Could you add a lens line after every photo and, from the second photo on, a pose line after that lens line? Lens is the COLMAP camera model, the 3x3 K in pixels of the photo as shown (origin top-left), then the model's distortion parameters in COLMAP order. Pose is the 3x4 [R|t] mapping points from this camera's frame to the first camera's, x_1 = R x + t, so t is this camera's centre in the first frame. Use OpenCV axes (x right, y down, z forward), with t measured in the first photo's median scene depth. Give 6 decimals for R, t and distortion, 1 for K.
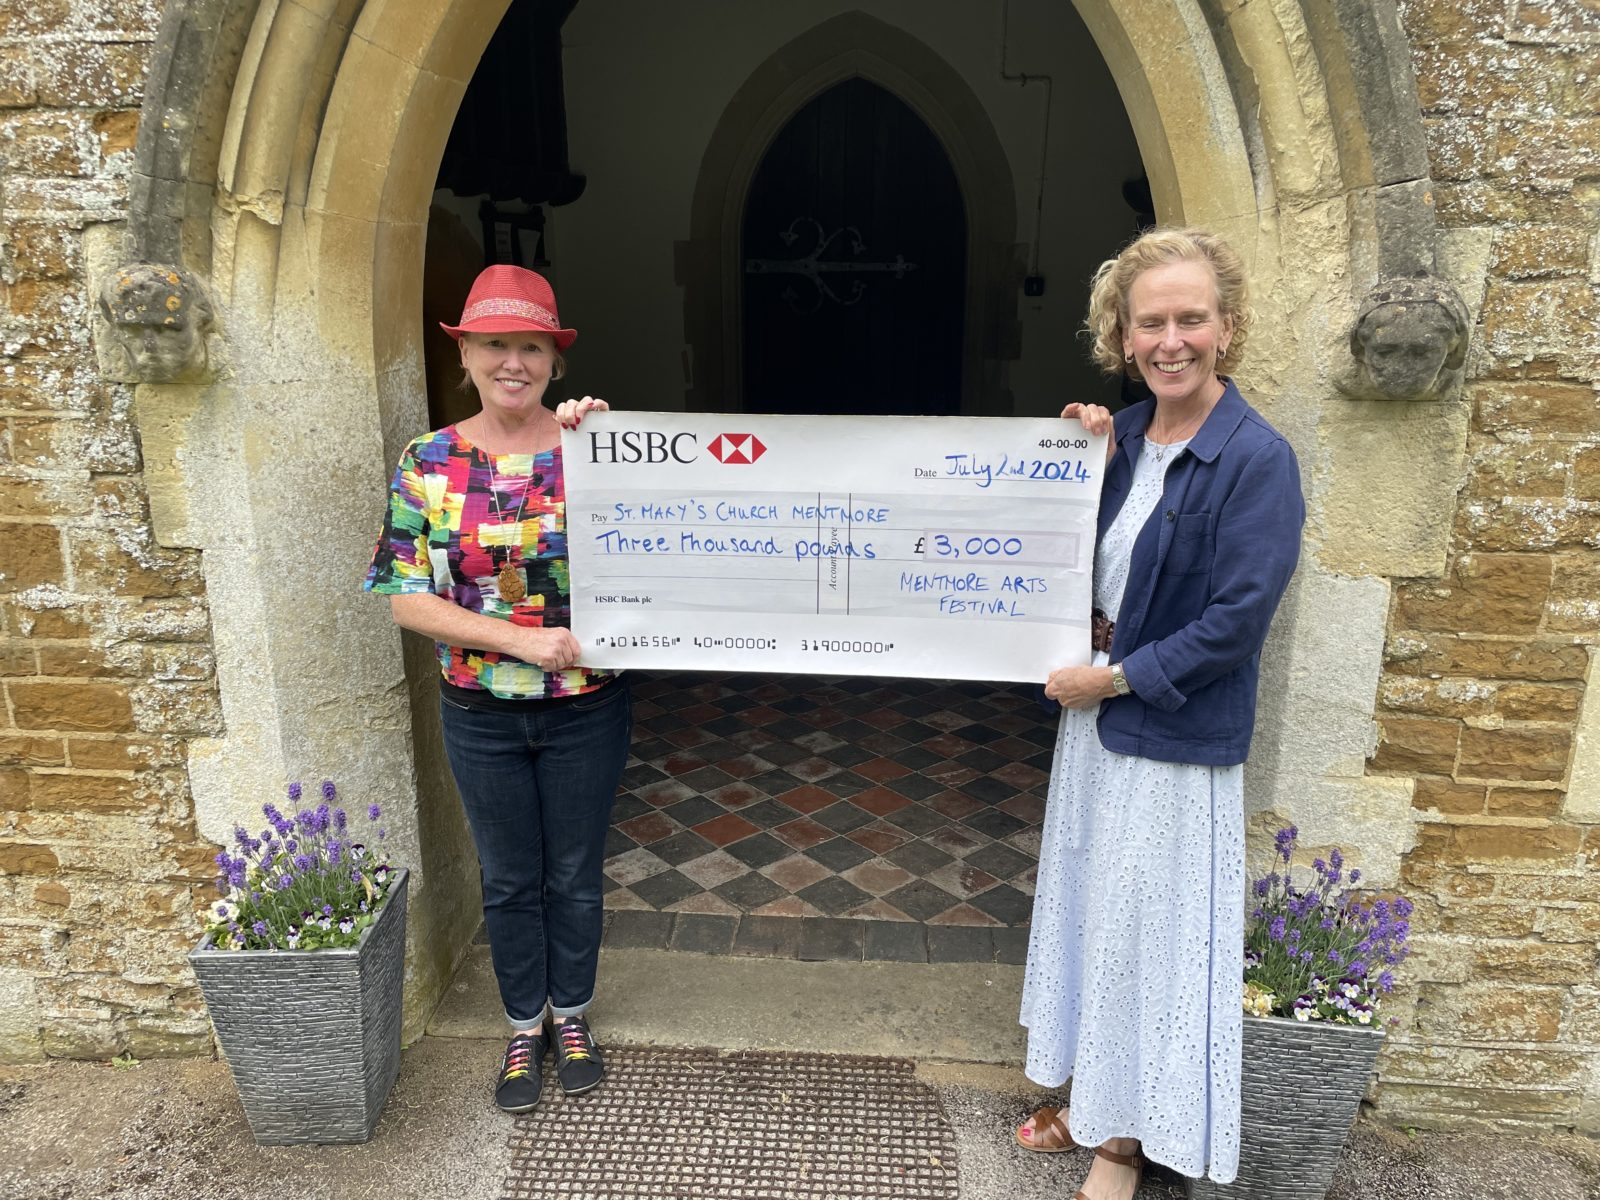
lens RADIAL K [[1206.7, 0, 804.1], [0, 1206.7, 599.5], [0, 0, 1]] dist [0.093850, -0.113576]
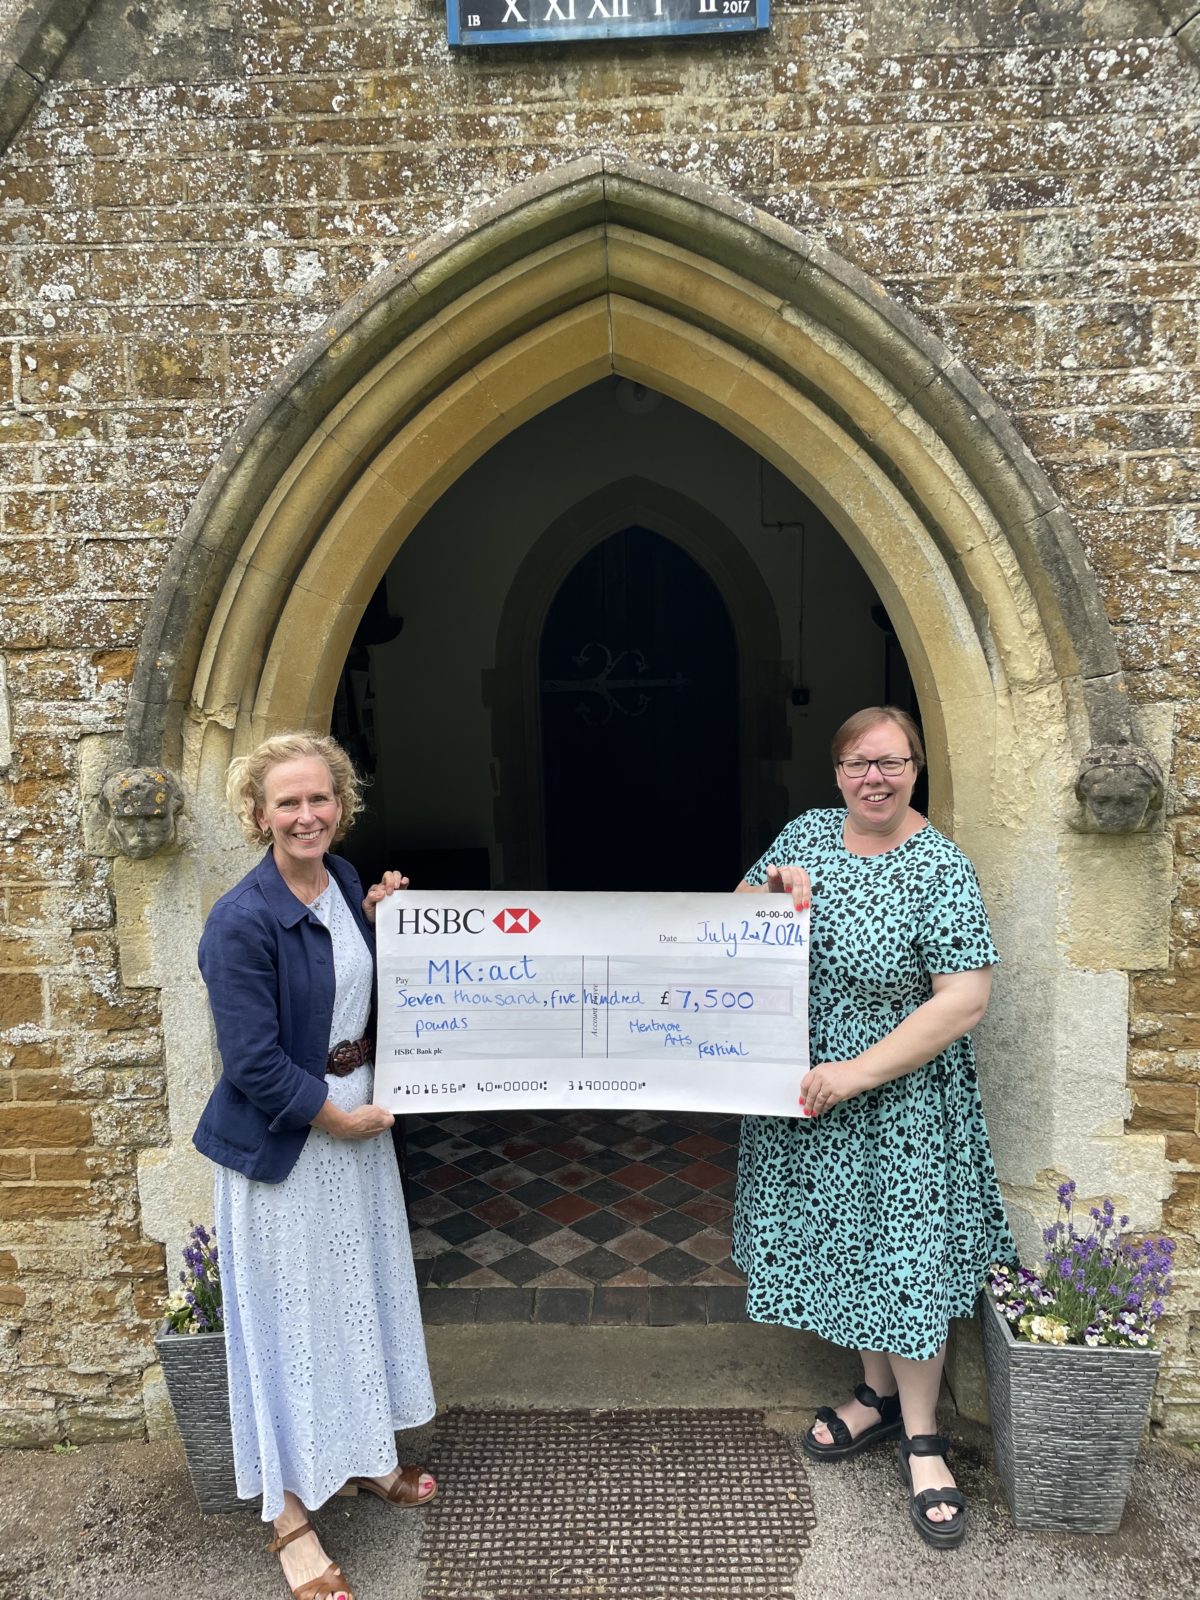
lens RADIAL K [[1206.7, 0, 600.0], [0, 1206.7, 800.0], [0, 0, 1]] dist [0.093850, -0.113576]
pose [[0.998744, -0.039572, 0.030723, -0.087201], [0.043397, 0.989772, -0.135895, -0.042425], [-0.025031, 0.137058, 0.990247, -0.239464]]
